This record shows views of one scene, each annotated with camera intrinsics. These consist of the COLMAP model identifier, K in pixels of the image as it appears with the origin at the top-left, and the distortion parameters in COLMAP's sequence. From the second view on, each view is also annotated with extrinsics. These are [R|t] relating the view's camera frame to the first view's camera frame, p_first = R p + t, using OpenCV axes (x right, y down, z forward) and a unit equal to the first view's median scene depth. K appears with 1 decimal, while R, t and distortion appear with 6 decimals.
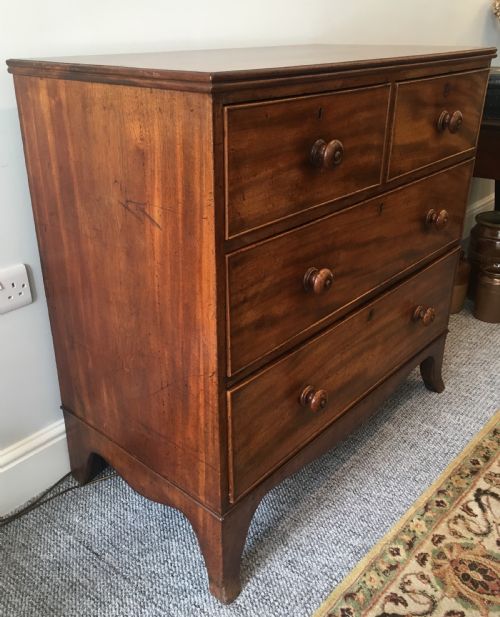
lens RADIAL K [[599.0, 0, 238.8], [0, 599.0, 287.4], [0, 0, 1]] dist [0.033360, 0.000000]
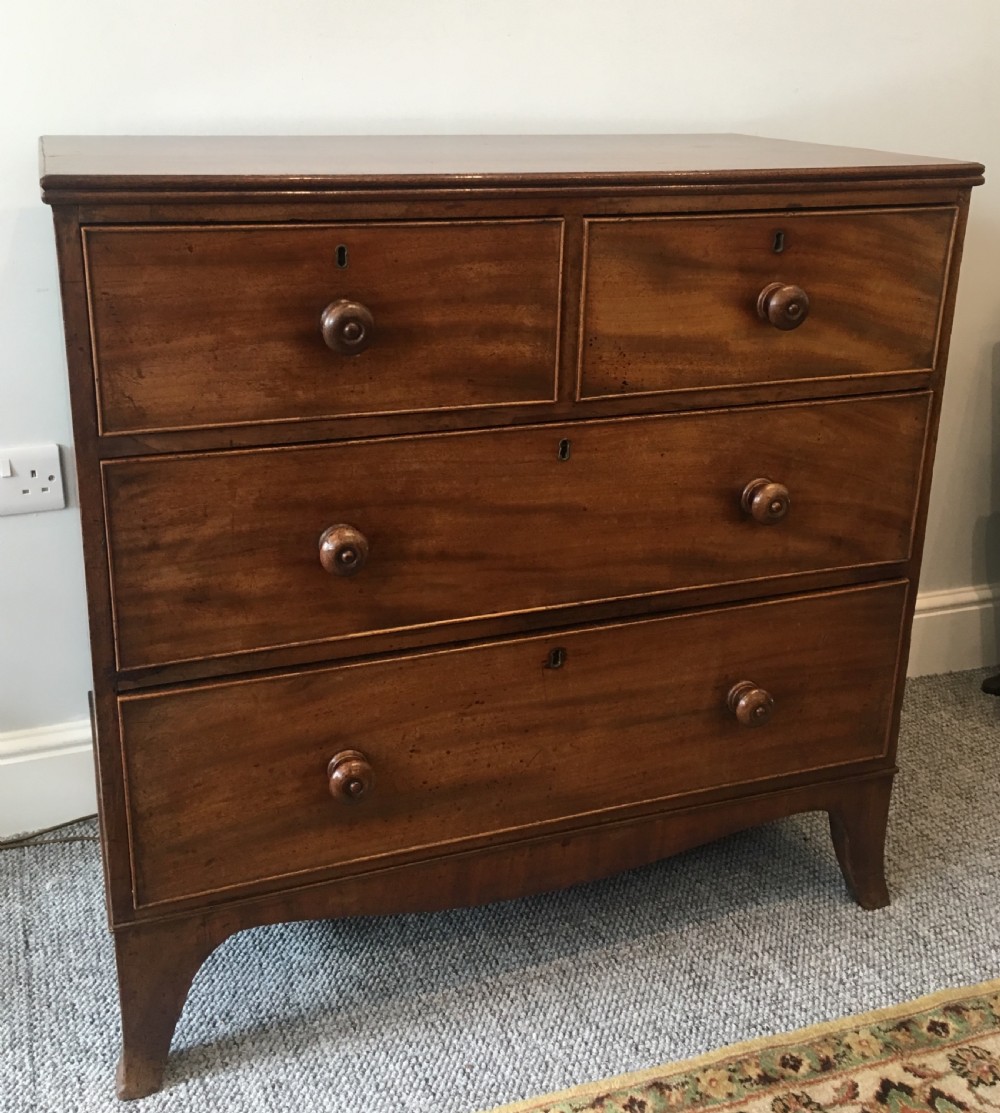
lens RADIAL K [[1257.1, 0, 495.1], [0, 1257.1, 437.3], [0, 0, 1]] dist [0.039586, 0.000000]
pose [[0.879895, 0.160837, -0.447119, 0.691617], [-0.213592, 0.974425, -0.069814, -0.055944], [0.424456, 0.156930, 0.891746, 0.012182]]
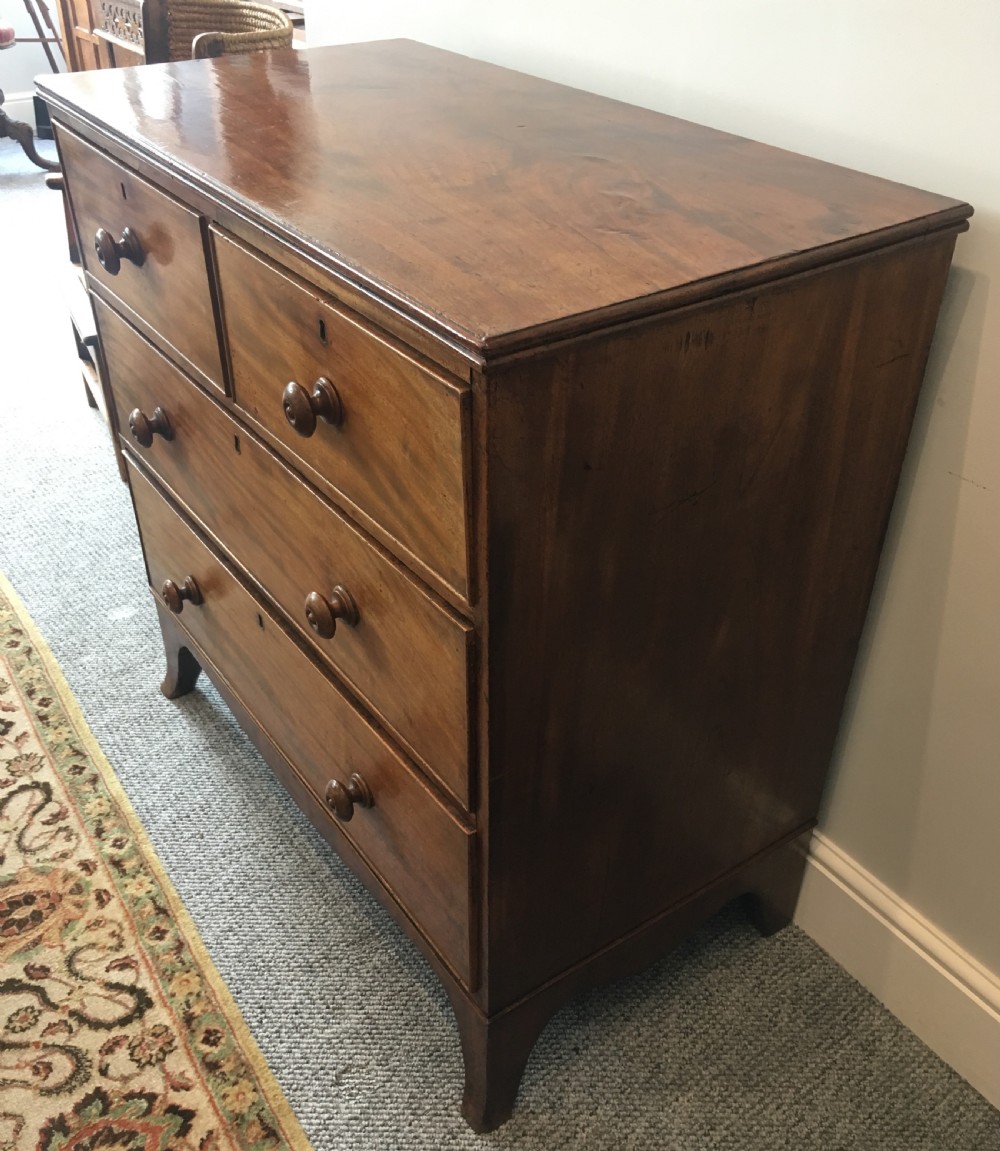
lens RADIAL K [[1165.2, 0, 502.4], [0, 1165.2, 581.6], [0, 0, 1]] dist [0.063167, 0.000000]
pose [[-0.234518, 0.549881, -0.801644, 1.146316], [-0.398063, 0.698015, 0.595249, -0.803792], [0.886875, 0.458701, 0.055190, 1.257140]]
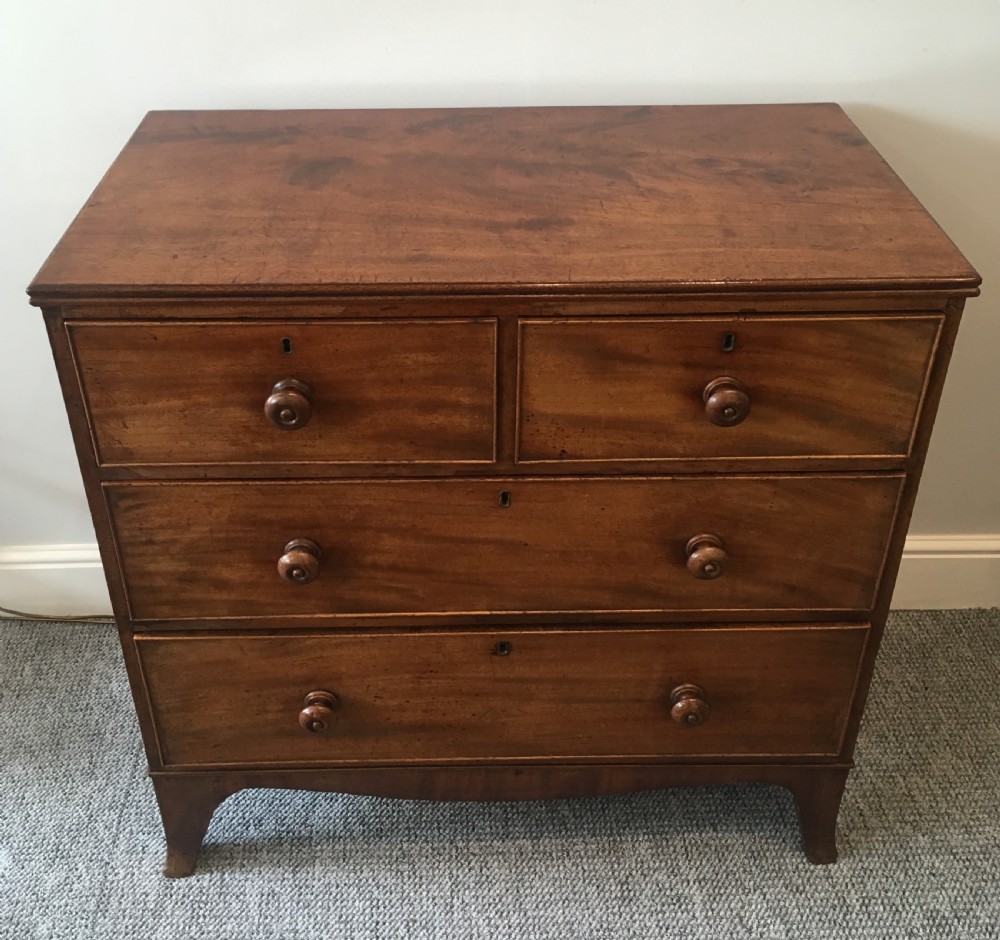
lens RADIAL K [[1184.2, 0, 479.4], [0, 1184.2, 374.2], [0, 0, 1]] dist [0.048159, 0.000000]
pose [[0.675772, 0.398566, -0.620062, 0.909211], [-0.297103, 0.917128, 0.265719, -0.555105], [0.674583, 0.004657, 0.738185, 0.154628]]
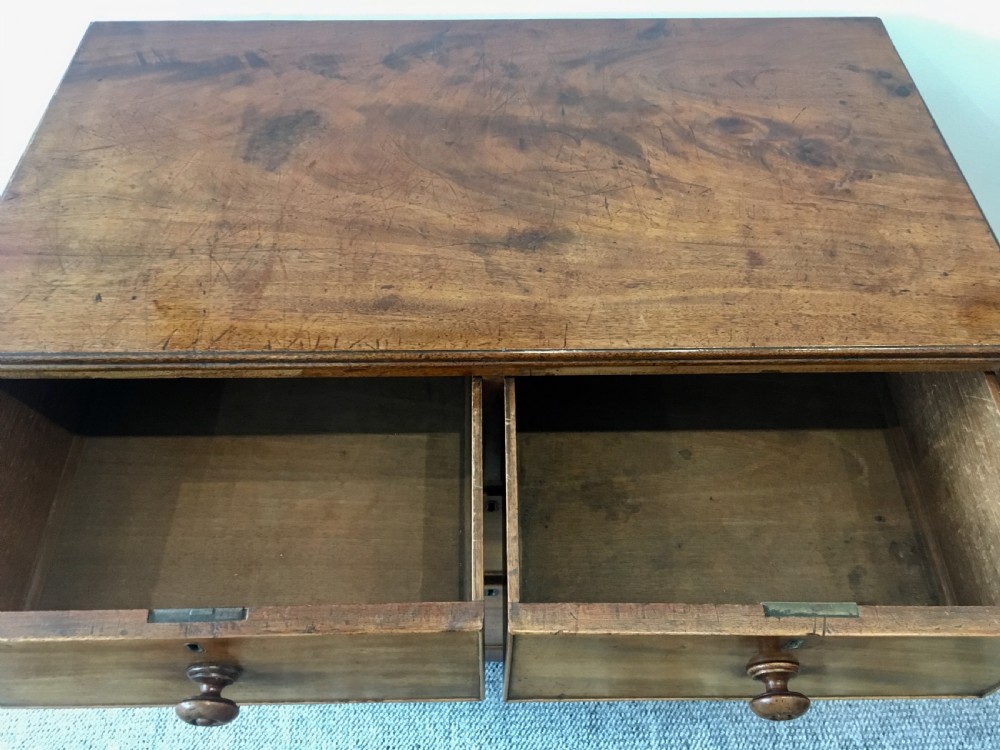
lens RADIAL K [[861.6, 0, 496.8], [0, 861.6, 376.8], [0, 0, 1]] dist [0.049704, -0.030348]
pose [[0.673872, 0.596341, -0.436205, 0.539785], [-0.304956, 0.762241, 0.570956, -0.711803], [0.672977, -0.251728, 0.695510, 0.493631]]
